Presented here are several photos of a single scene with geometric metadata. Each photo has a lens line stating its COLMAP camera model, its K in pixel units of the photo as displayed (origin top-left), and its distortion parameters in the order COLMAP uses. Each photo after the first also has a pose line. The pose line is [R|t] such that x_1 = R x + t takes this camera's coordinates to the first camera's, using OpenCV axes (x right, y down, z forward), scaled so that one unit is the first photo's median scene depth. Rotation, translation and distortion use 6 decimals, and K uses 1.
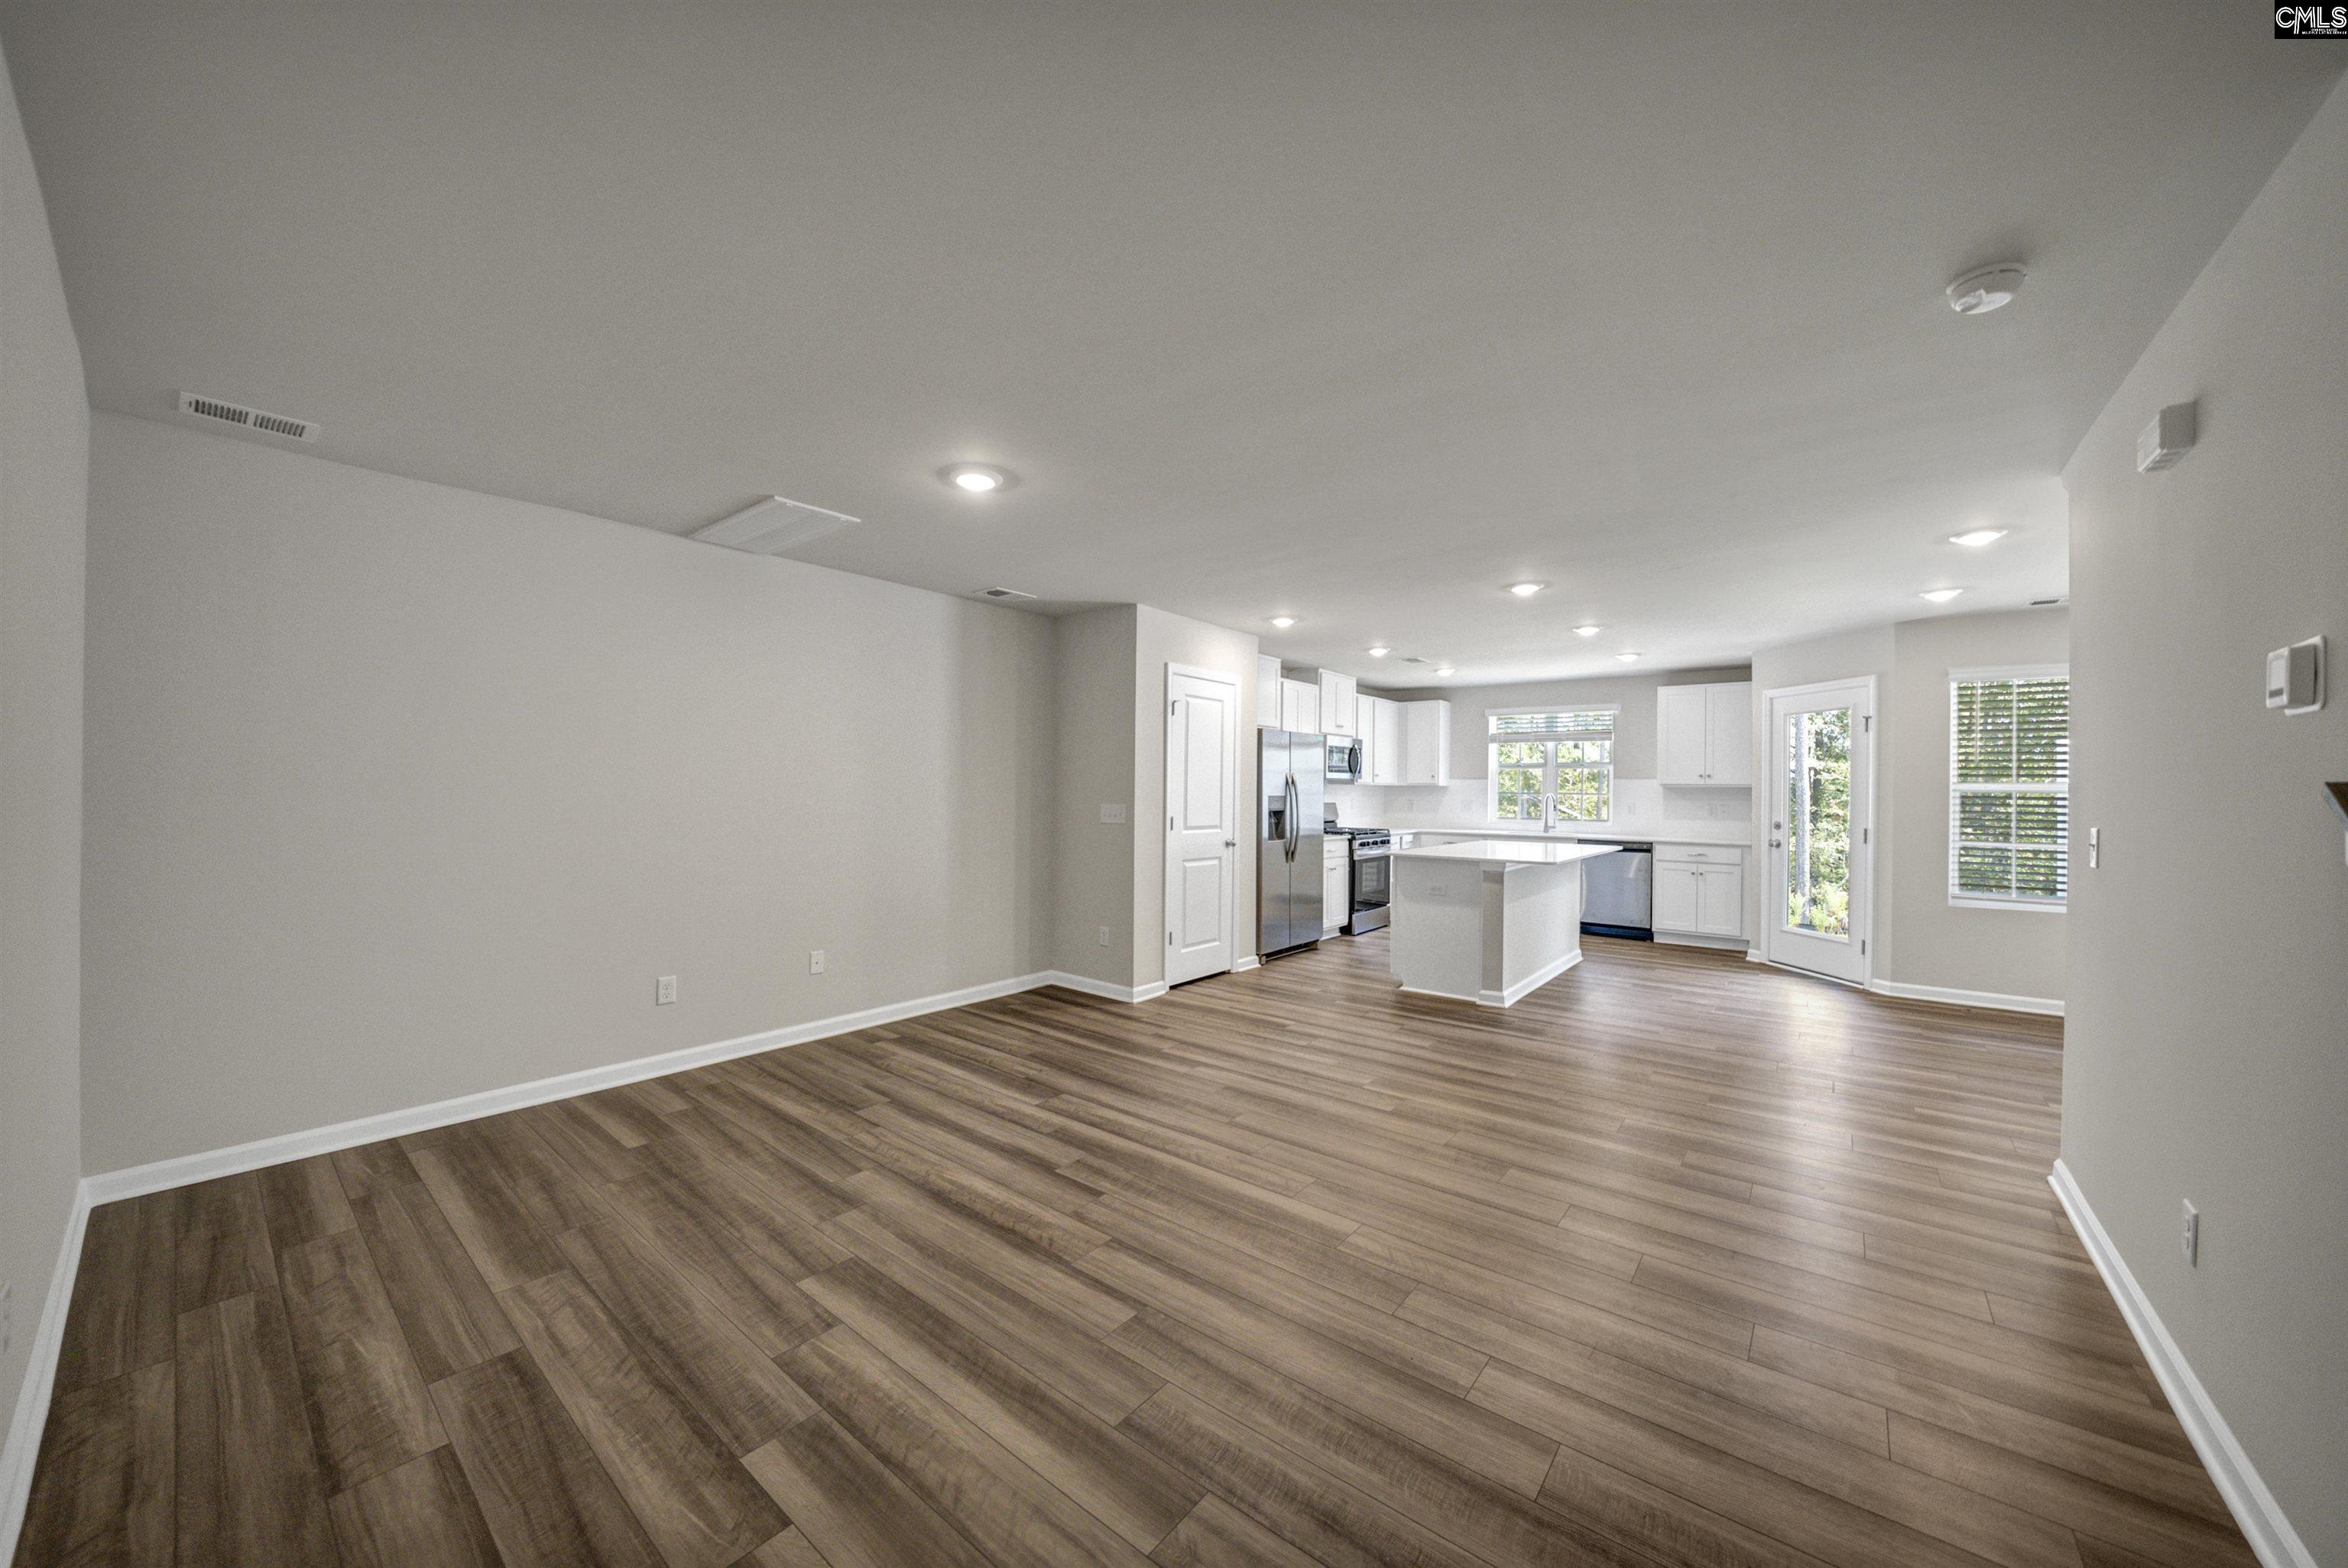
lens RADIAL K [[833.1, 0, 1174.0], [0, 833.1, 784.0], [0, 0, 1]] dist [-0.014882, 0.000058]
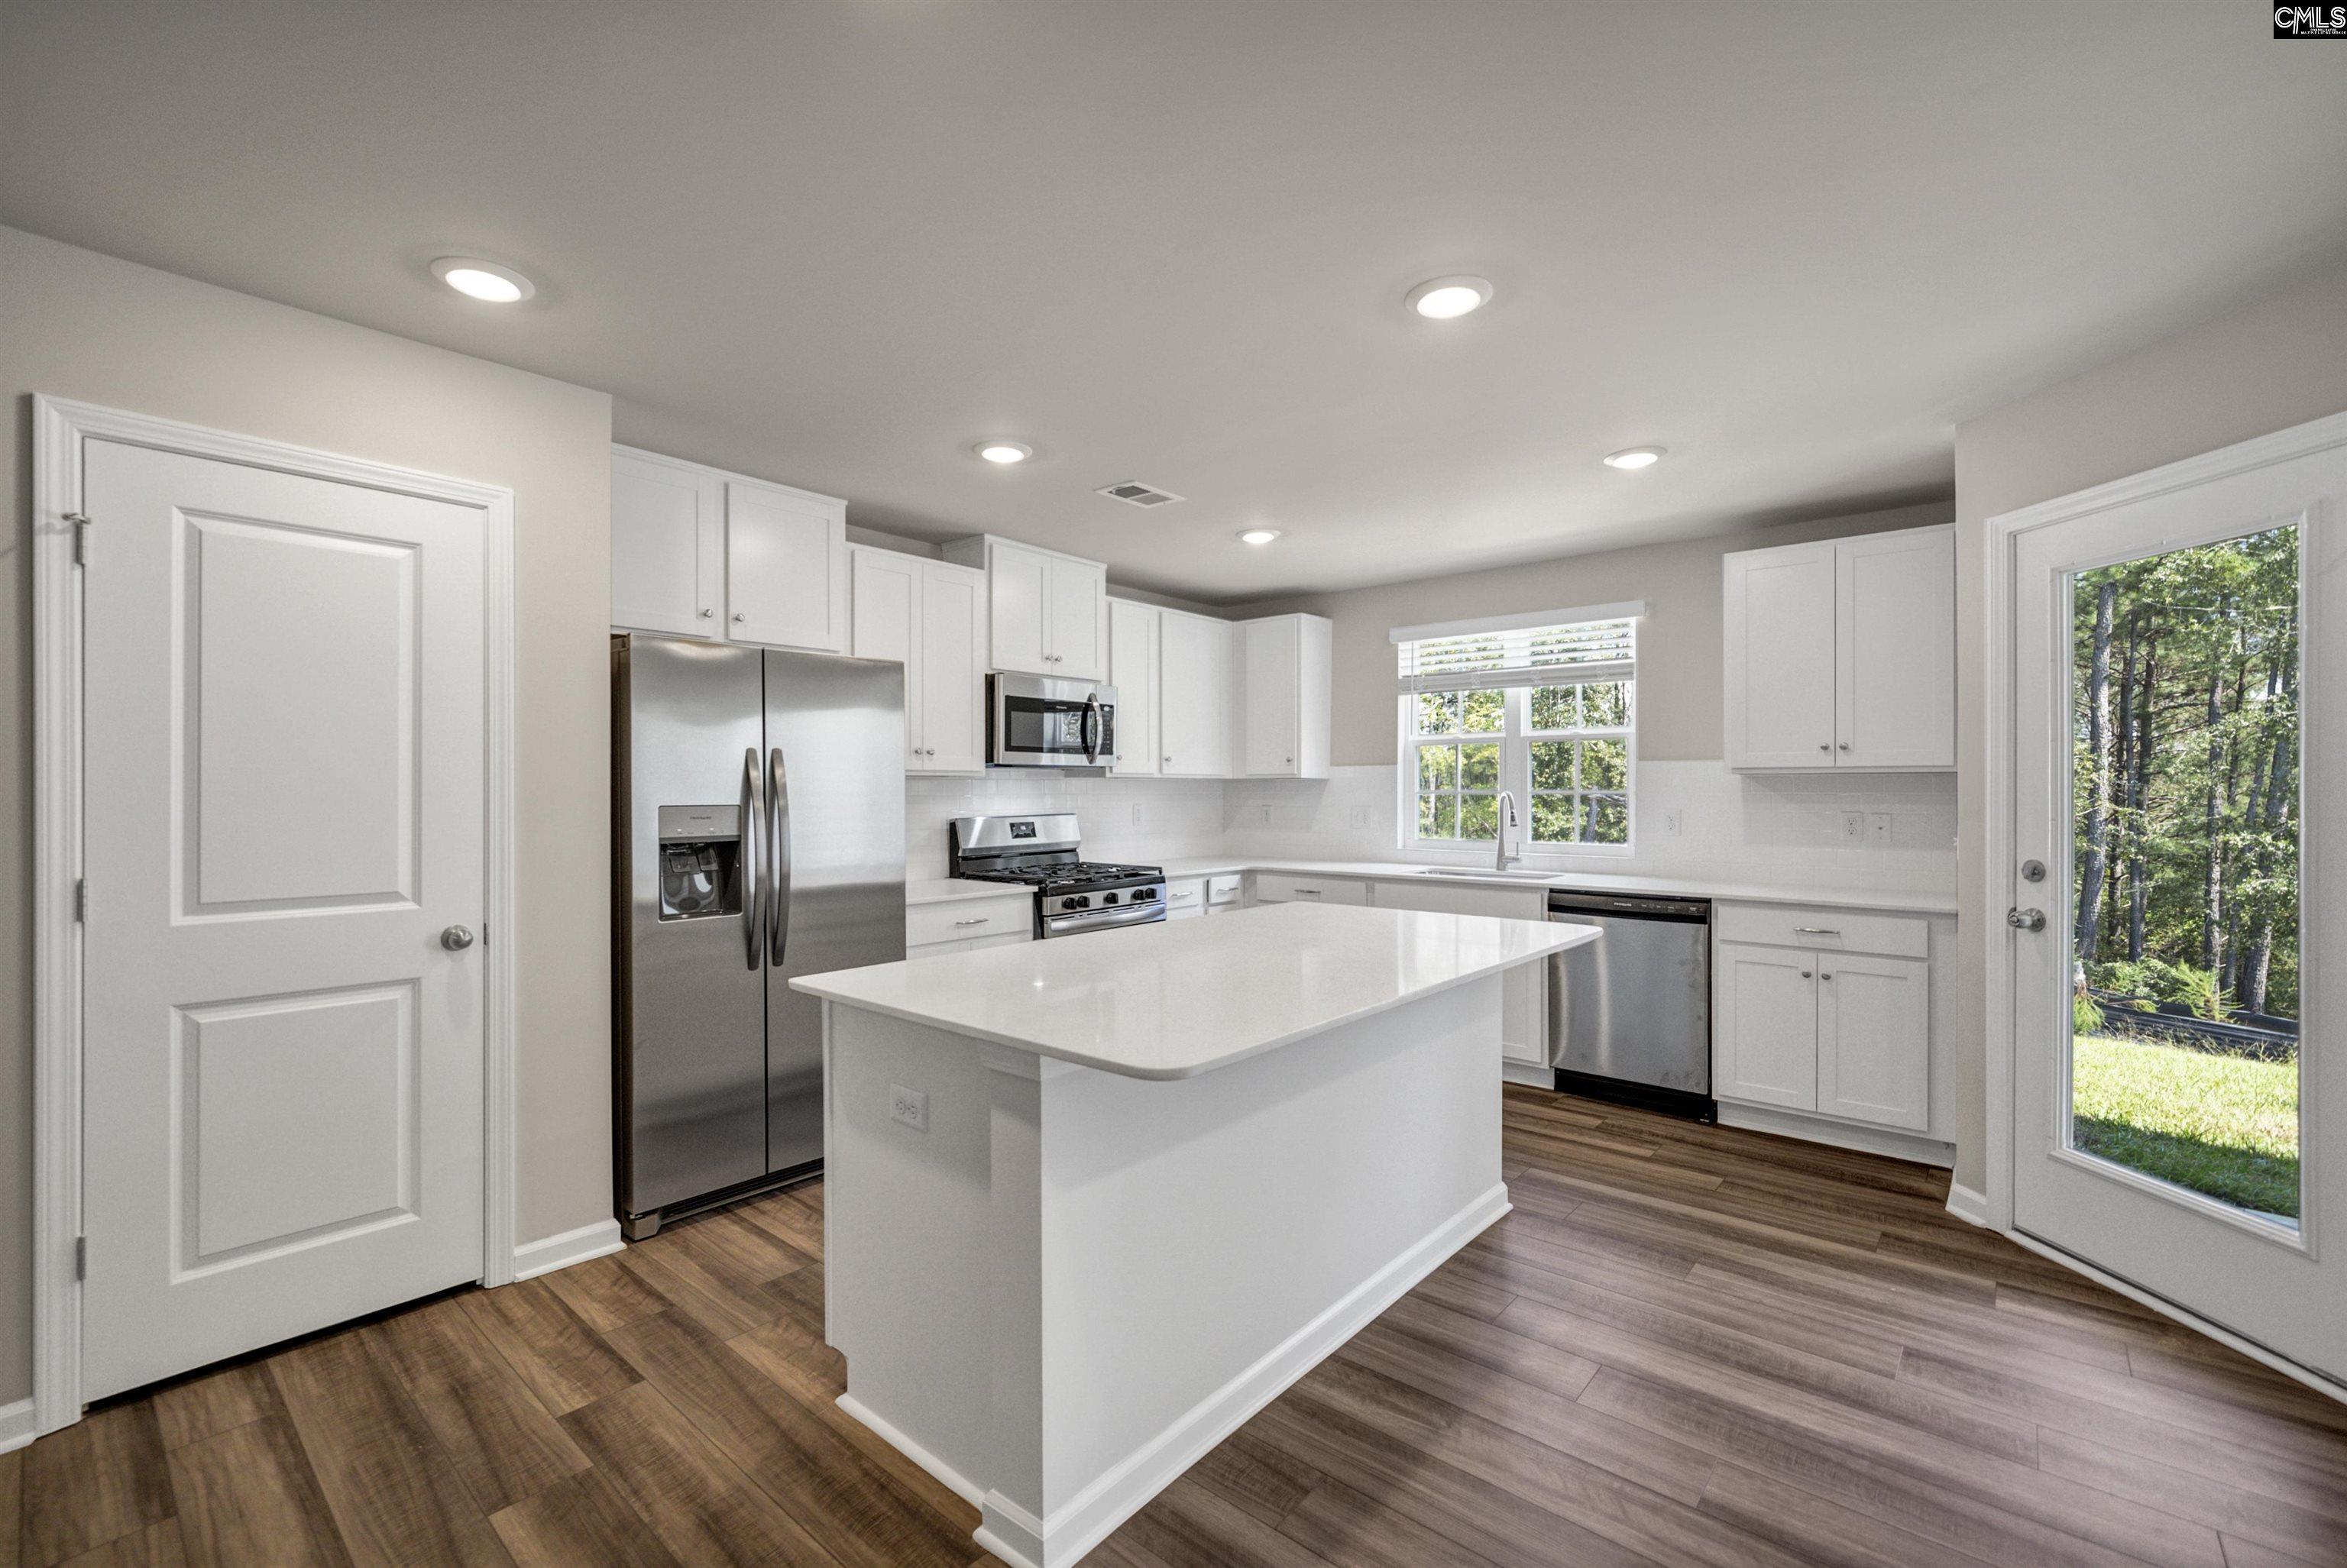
lens RADIAL K [[975.8, 0, 1143.2], [0, 975.8, 785.0], [0, 0, 1]] dist [0.001227, 0.000226]
pose [[0.997912, -0.012569, -0.063354, 0.458232], [0.012695, 0.999918, 0.001587, 0.007542], [0.063329, -0.002388, 0.997990, 0.685308]]
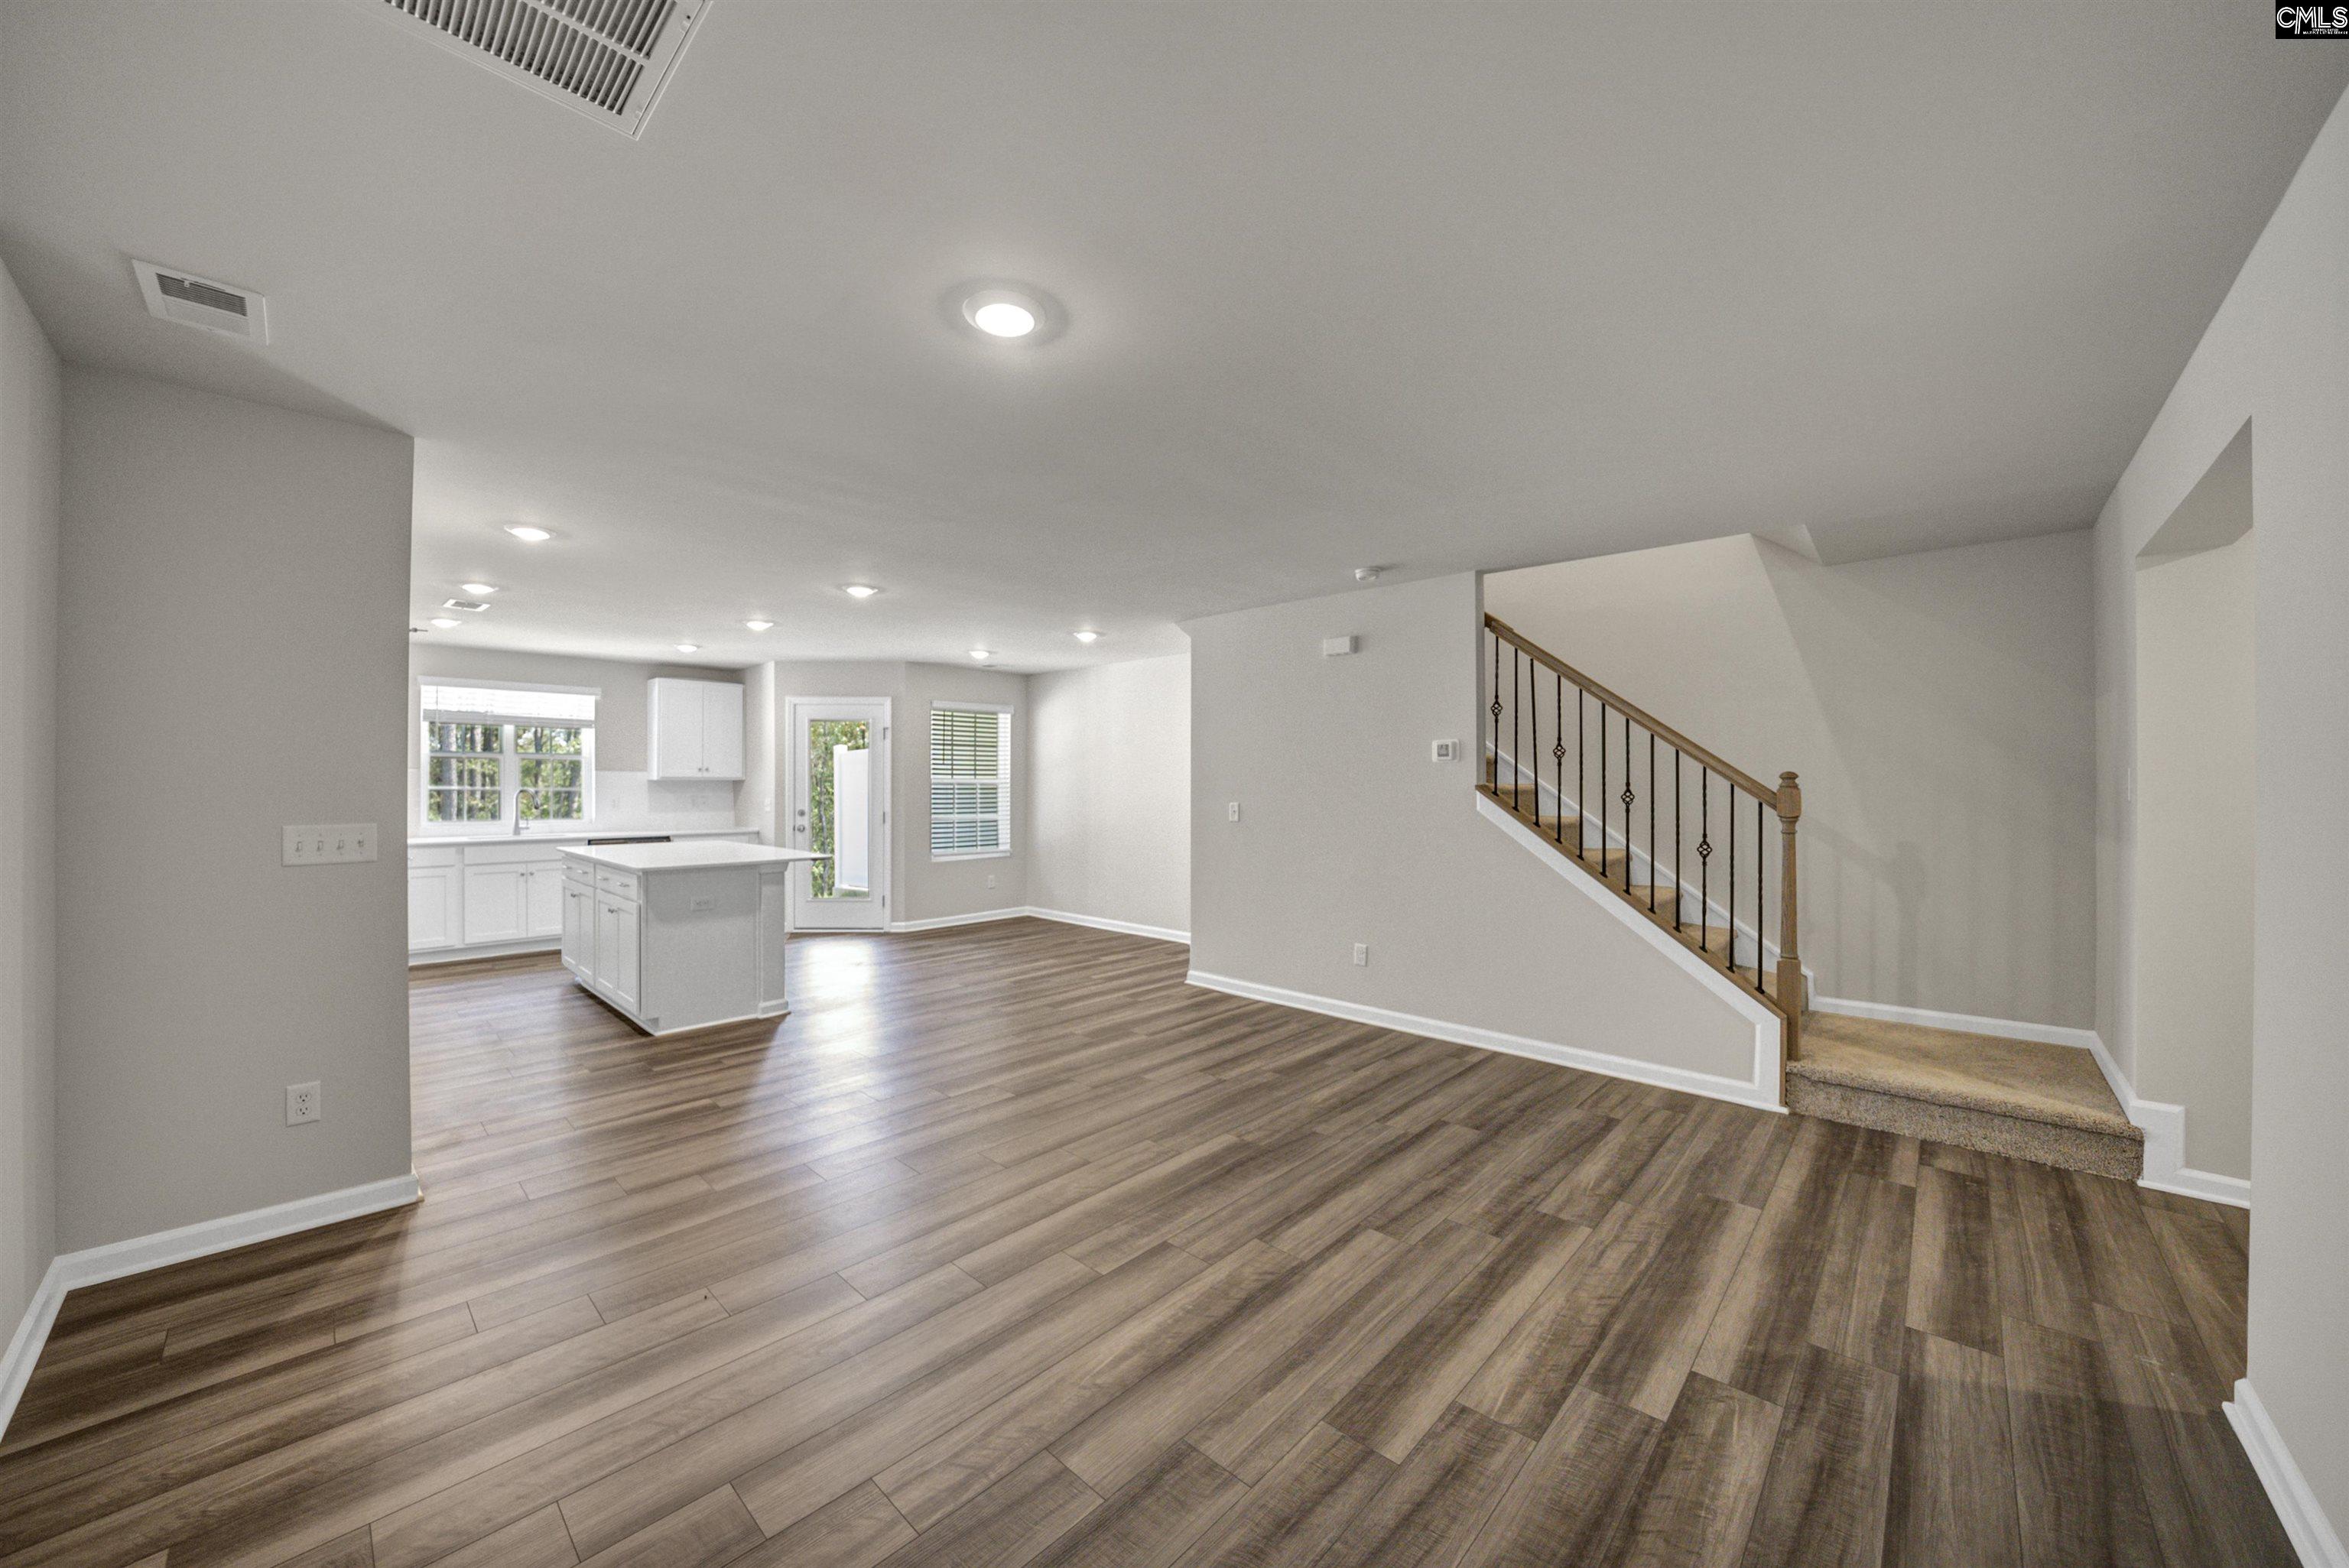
lens RADIAL K [[833.5, 0, 1174.5], [0, 833.5, 784.0], [0, 0, 1]] dist [-0.014882, 0.000058]
pose [[0.076125, -0.004968, 0.997086, -0.514606], [-0.009423, 0.999939, 0.005701, -0.002929], [-0.997054, -0.009830, 0.076073, 0.490425]]
